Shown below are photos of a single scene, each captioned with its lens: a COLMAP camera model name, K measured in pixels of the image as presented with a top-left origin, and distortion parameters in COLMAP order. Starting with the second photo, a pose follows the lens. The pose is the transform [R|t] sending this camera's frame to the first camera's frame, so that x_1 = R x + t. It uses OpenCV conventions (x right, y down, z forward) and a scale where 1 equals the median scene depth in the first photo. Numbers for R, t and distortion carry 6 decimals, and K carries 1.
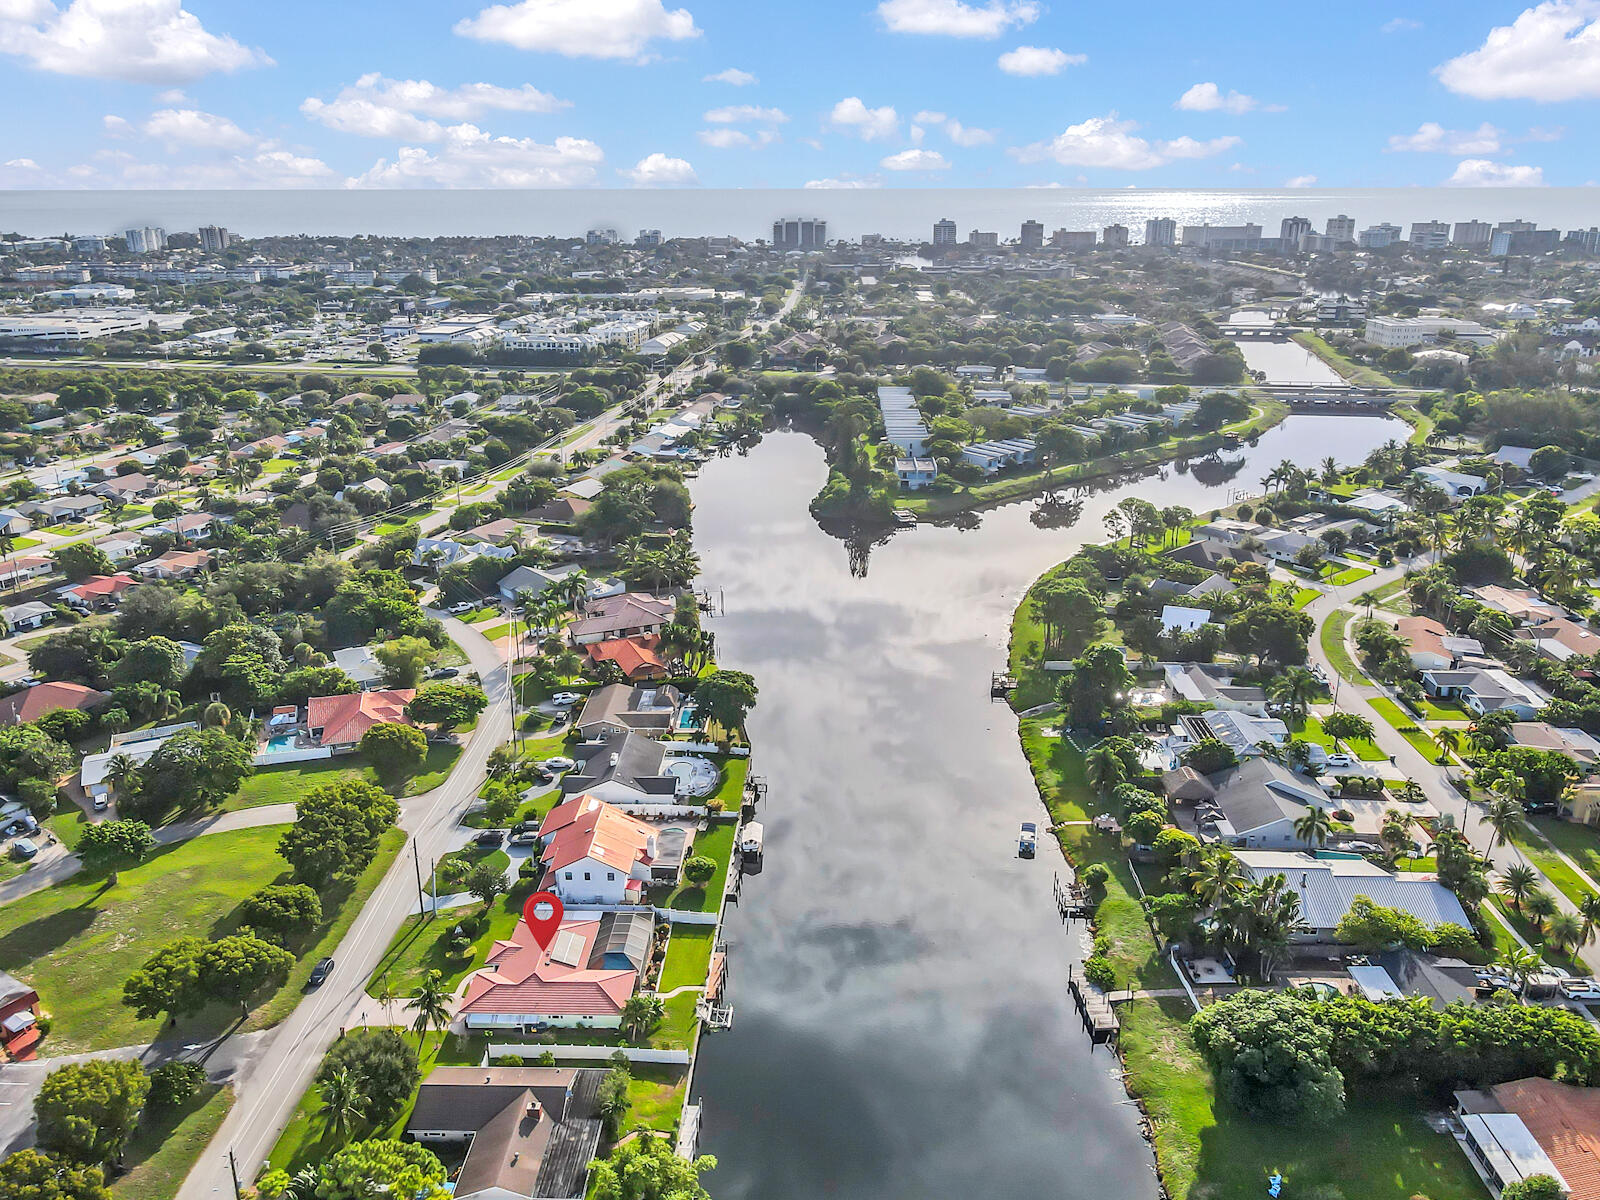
lens RADIAL K [[1219.3, 0, 800.0], [0, 1219.3, 600.0], [0, 0, 1]] dist [0.002829, 0.026924]
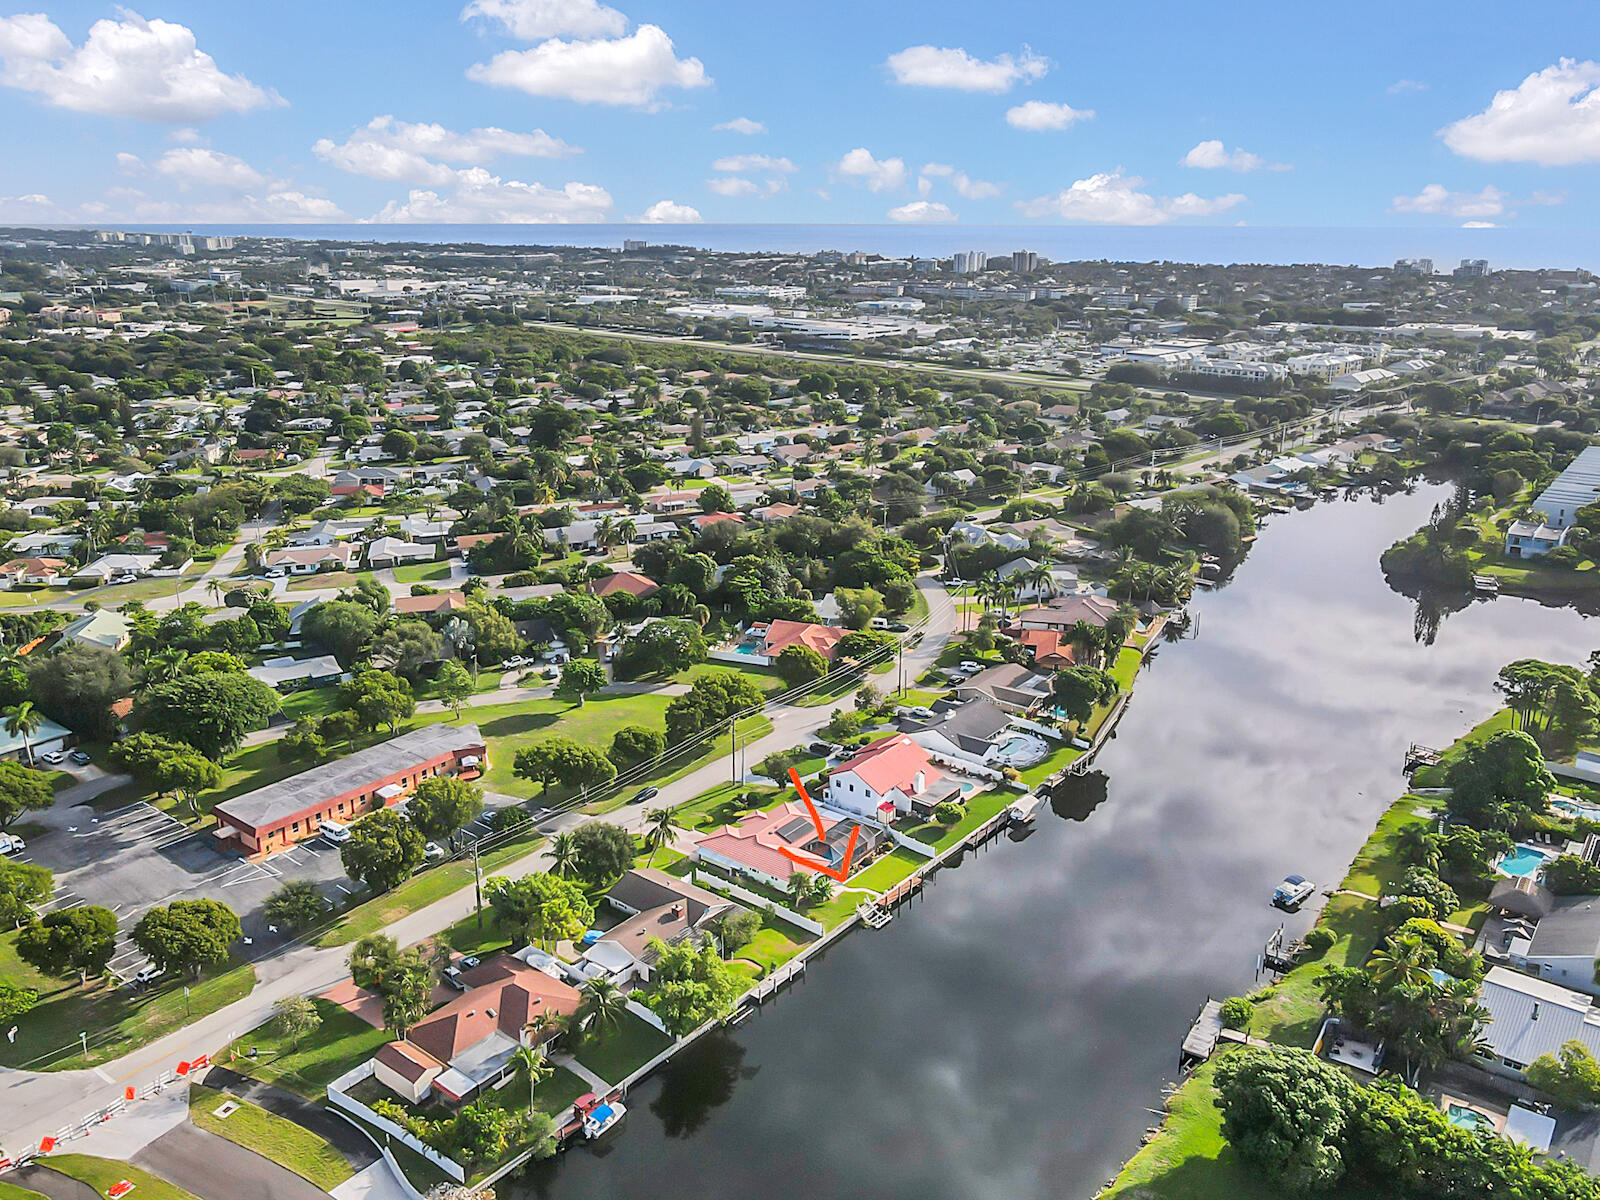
lens RADIAL K [[1250.4, 0, 800.0], [0, 1250.4, 600.0], [0, 0, 1]] dist [0.001161, 0.004779]
pose [[0.800253, 0.178080, -0.572610, 0.329035], [-0.194053, 0.980412, 0.033706, 0.013348], [0.567396, 0.084144, 0.819135, -0.022627]]
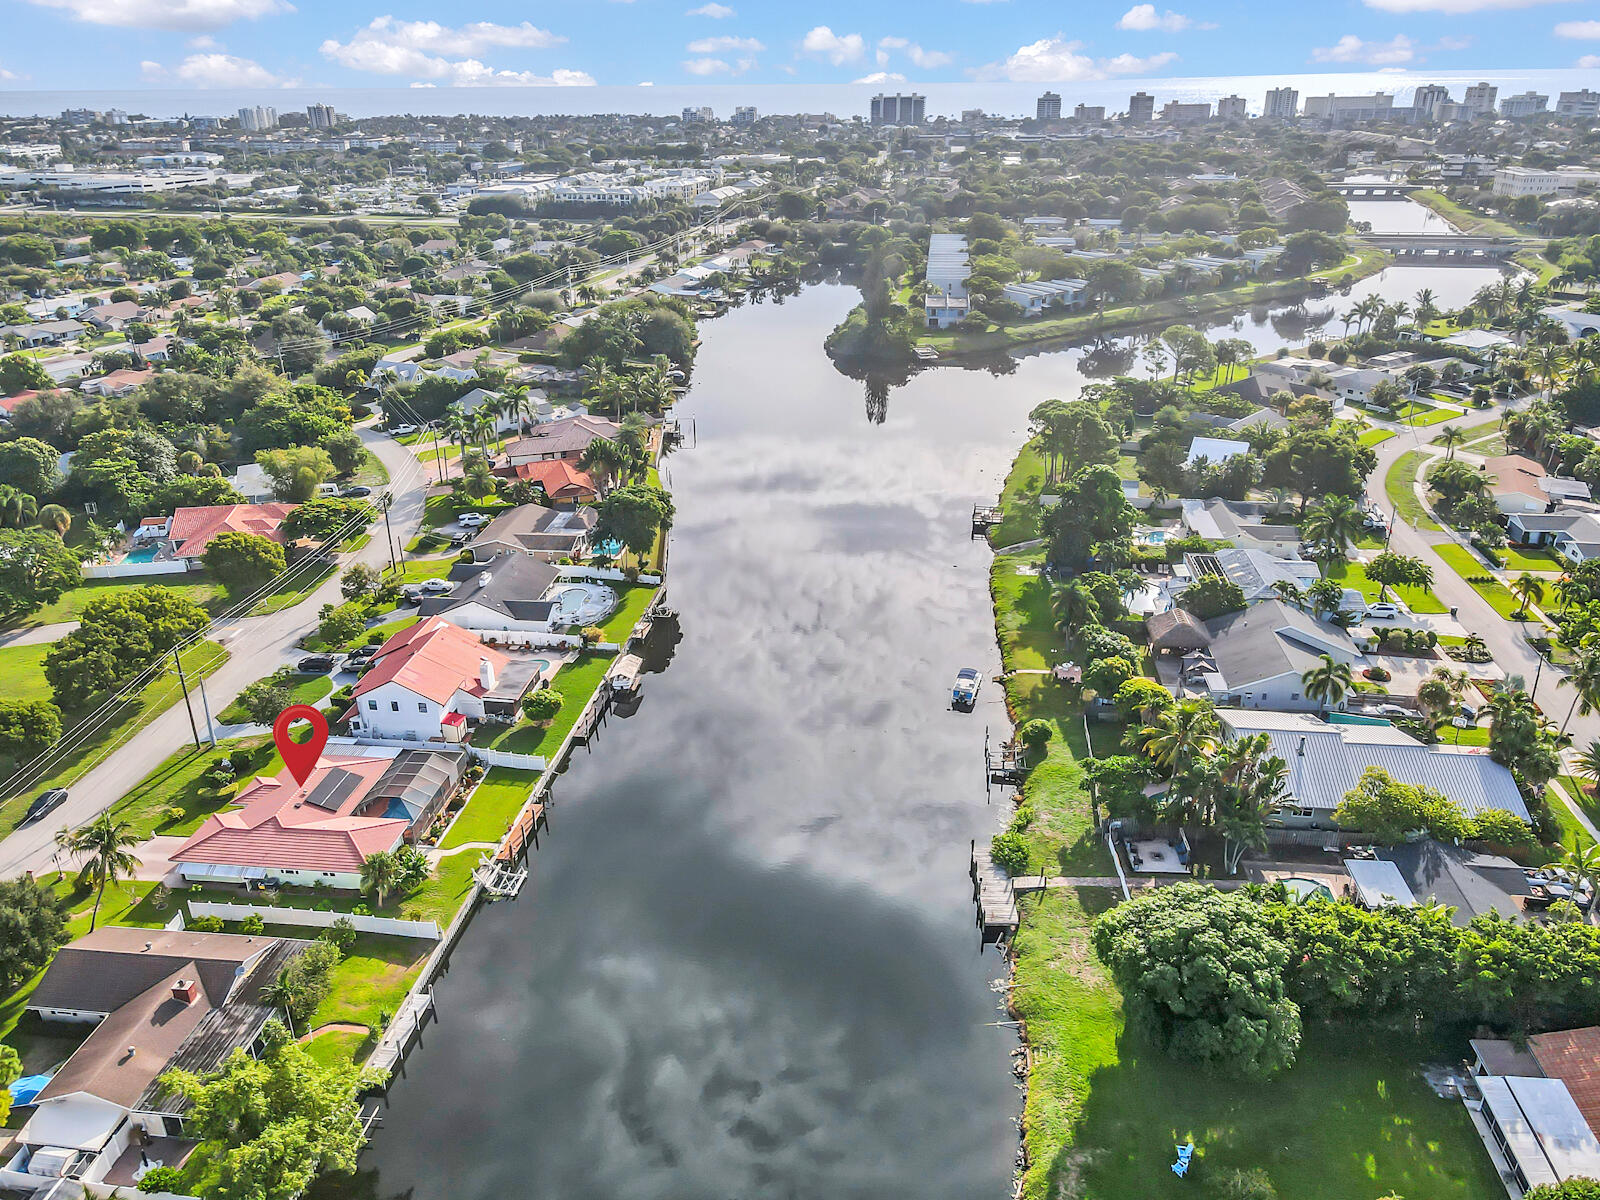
lens RADIAL K [[1163.6, 0, 800.0], [0, 1163.6, 600.0], [0, 0, 1]] dist [0.017328, 0.006241]
pose [[0.995369, 0.029891, -0.091362, 0.122004], [-0.021687, 0.995750, 0.089506, 0.059395], [0.093649, -0.087110, 0.991787, 0.191607]]
